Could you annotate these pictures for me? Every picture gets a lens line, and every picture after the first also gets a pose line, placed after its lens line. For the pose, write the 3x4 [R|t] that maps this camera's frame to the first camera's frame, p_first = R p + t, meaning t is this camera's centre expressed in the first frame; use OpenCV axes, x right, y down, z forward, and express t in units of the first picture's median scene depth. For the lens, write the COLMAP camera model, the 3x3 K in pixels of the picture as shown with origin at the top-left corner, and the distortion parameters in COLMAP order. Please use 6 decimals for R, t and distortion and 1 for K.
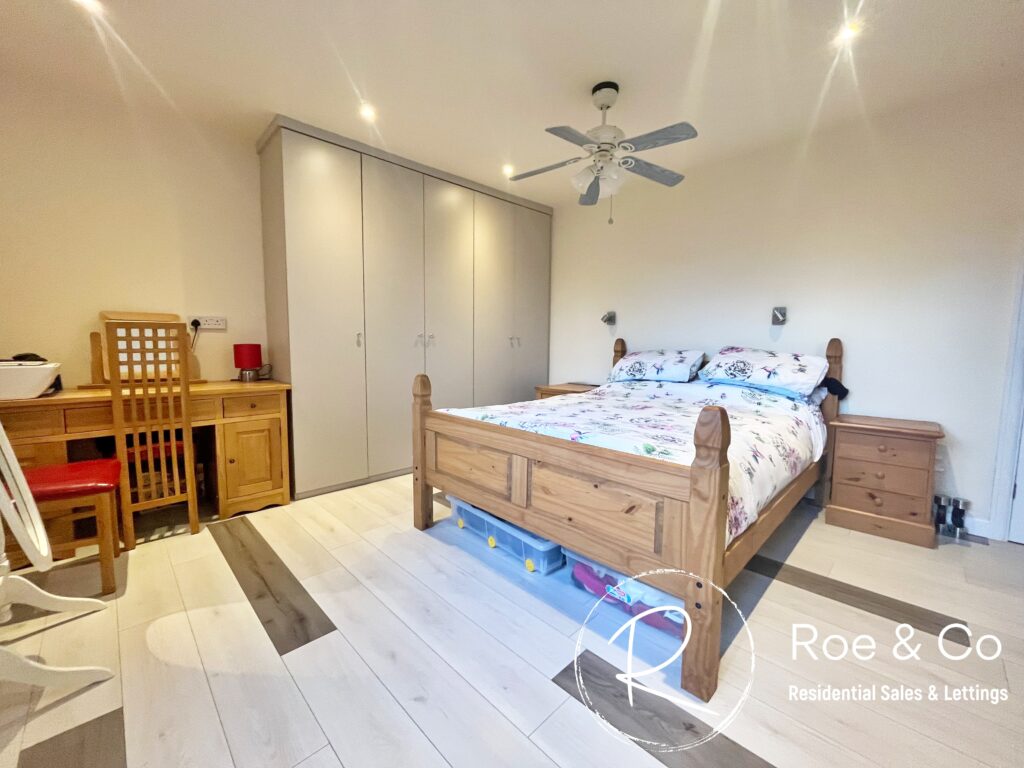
lens RADIAL K [[413.3, 0, 511.1], [0, 413.3, 379.8], [0, 0, 1]] dist [-0.003062, -0.000562]
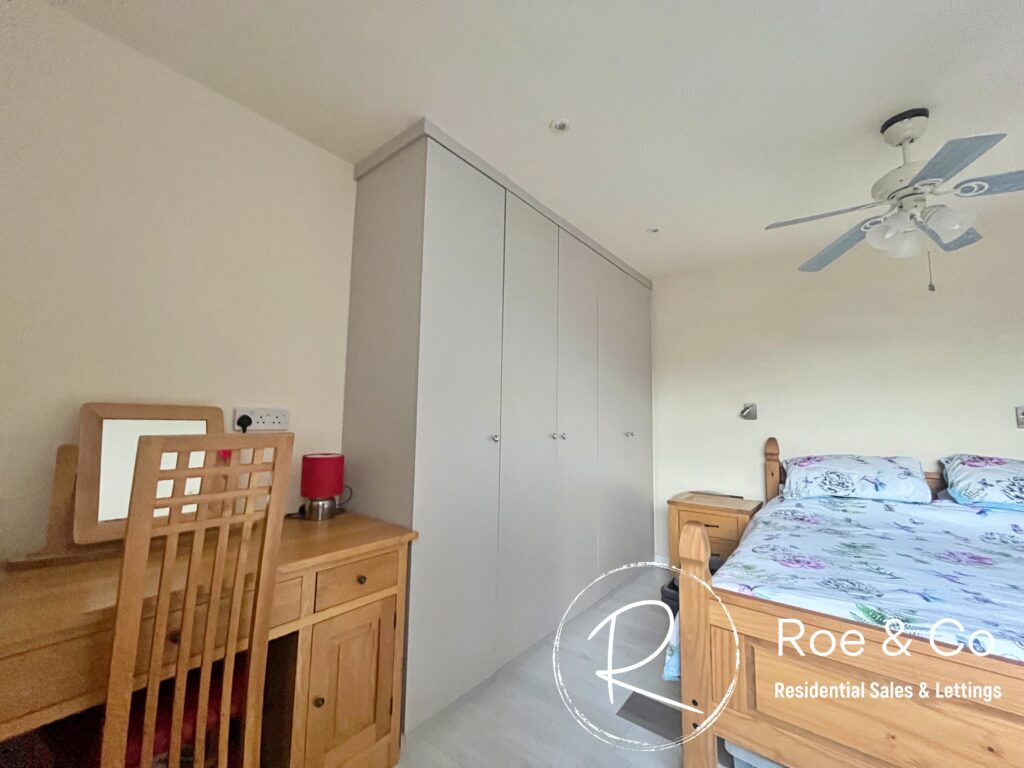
lens RADIAL K [[413.3, 0, 511.1], [0, 413.3, 379.8], [0, 0, 1]] dist [-0.003062, -0.000562]
pose [[0.992585, 0.021374, 0.119658, -0.444782], [0.001185, 0.982670, -0.185359, -0.082917], [-0.121546, 0.184127, 0.975358, 0.354123]]
